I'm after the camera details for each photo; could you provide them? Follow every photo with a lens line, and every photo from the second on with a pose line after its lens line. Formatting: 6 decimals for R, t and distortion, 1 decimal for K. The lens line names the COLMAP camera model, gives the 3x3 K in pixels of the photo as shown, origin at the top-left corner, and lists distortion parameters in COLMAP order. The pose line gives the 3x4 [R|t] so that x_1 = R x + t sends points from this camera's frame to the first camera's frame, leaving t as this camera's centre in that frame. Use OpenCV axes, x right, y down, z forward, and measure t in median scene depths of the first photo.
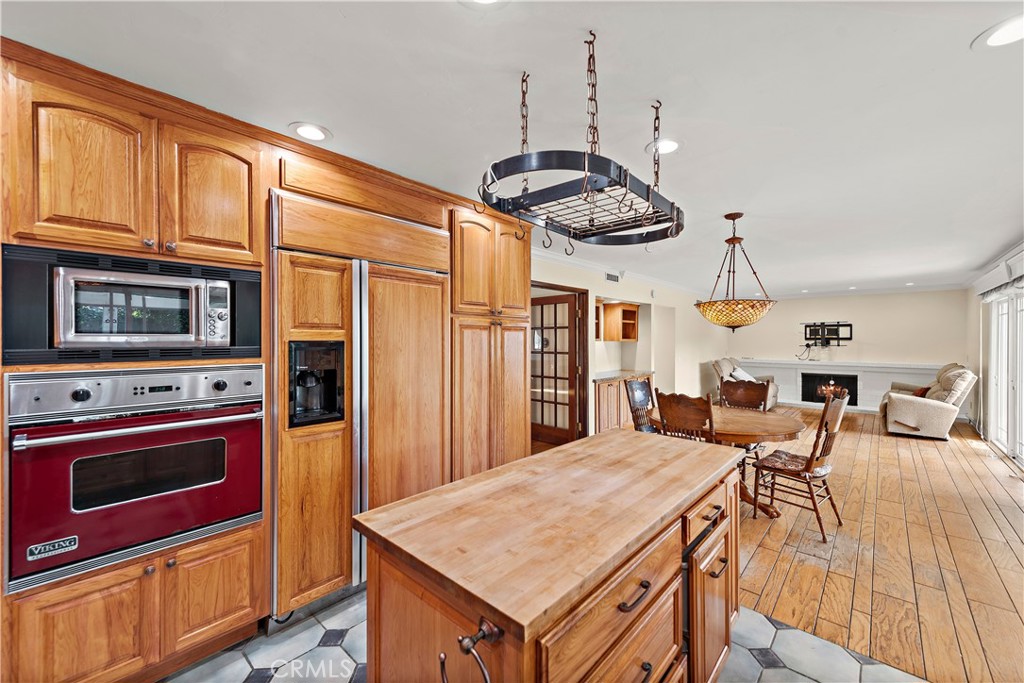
lens RADIAL K [[405.0, 0, 514.2], [0, 405.0, 341.5], [0, 0, 1]] dist [0.005952, -0.000110]
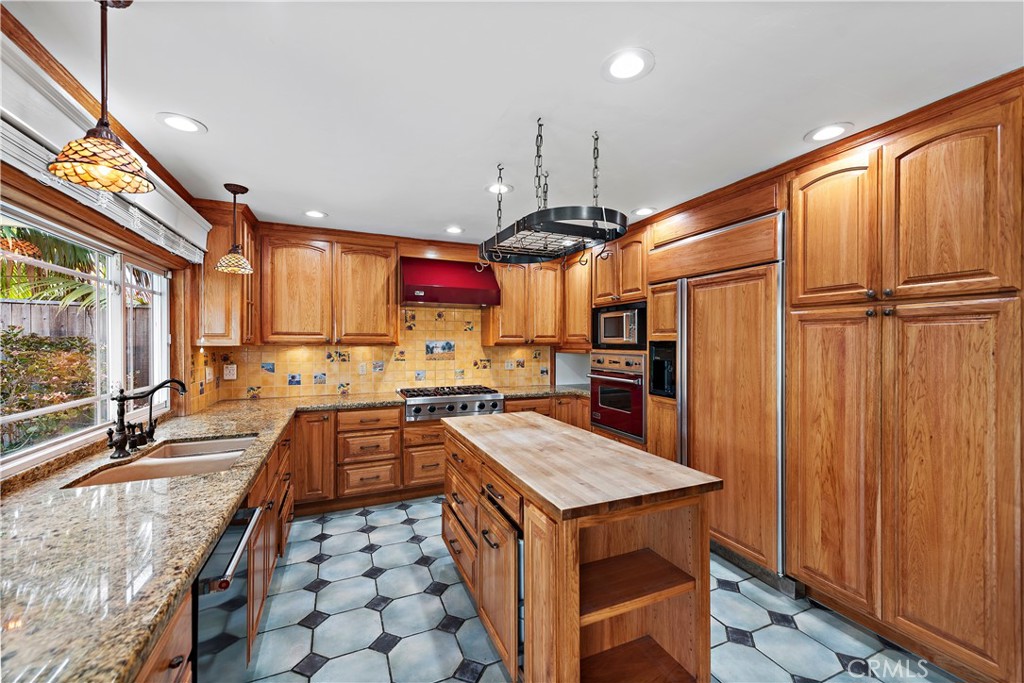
lens RADIAL K [[405.0, 0, 513.2], [0, 405.0, 343.5], [0, 0, 1]] dist [0.005952, -0.000110]
pose [[-0.413400, 0.003793, -0.910541, 1.075524], [-0.006172, 0.999957, 0.006968, 0.000898], [0.910528, 0.008500, -0.413359, 1.091892]]
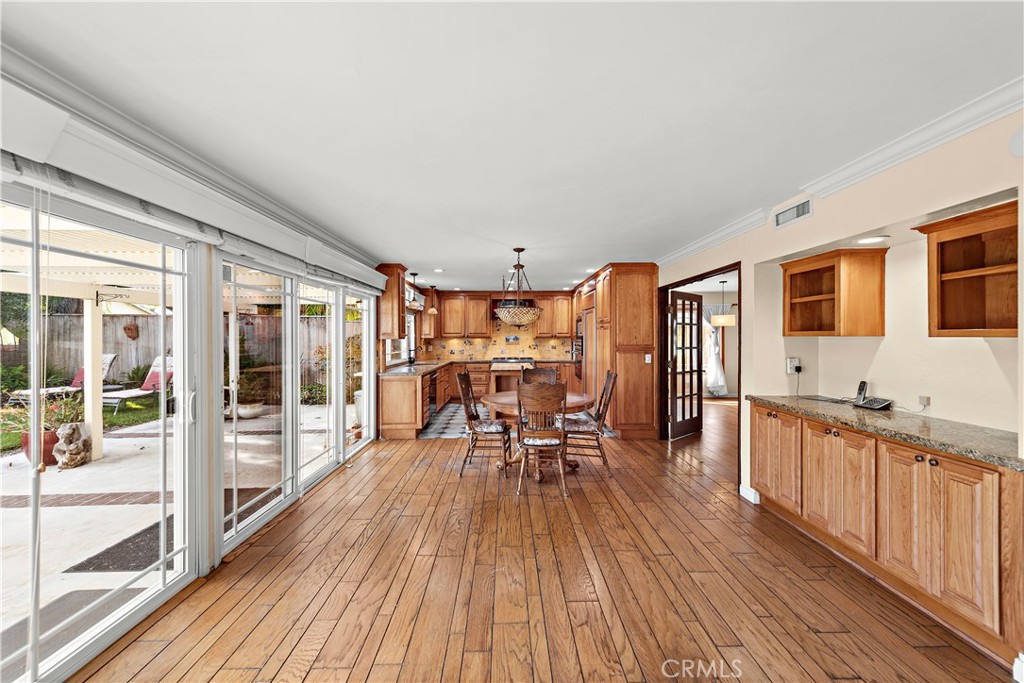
lens RADIAL K [[405.0, 0, 513.8], [0, 405.0, 337.7], [0, 0, 1]] dist [0.005952, -0.000110]
pose [[-0.729156, 0.004937, -0.684330, 2.301091], [0.000363, 0.999977, 0.006827, -0.005539], [0.684347, 0.004730, -0.729141, 3.032954]]
